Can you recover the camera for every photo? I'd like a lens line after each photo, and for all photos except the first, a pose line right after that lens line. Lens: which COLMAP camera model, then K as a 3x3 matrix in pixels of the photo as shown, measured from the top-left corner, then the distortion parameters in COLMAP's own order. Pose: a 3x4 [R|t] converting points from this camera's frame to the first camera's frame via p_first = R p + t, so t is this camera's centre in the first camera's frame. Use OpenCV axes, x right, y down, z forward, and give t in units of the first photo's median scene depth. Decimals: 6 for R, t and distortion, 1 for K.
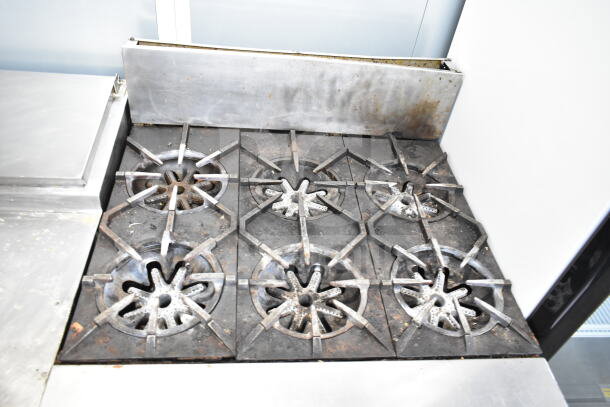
lens RADIAL K [[474.3, 0, 303.0], [0, 474.3, 203.0], [0, 0, 1]] dist [-0.036008, -0.000691]
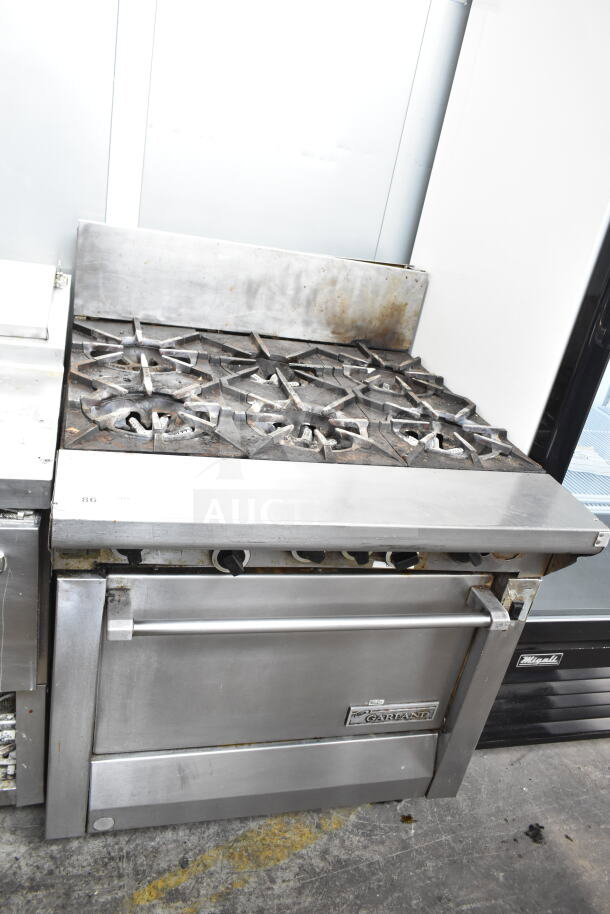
lens RADIAL K [[710.7, 0, 302.0], [0, 710.7, 465.7], [0, 0, 1]] dist [-0.036008, -0.000691]
pose [[0.982511, -0.020422, 0.185079, -0.196217], [0.068642, 0.963688, -0.258057, 0.467877], [-0.173088, 0.266248, 0.948236, -0.239050]]
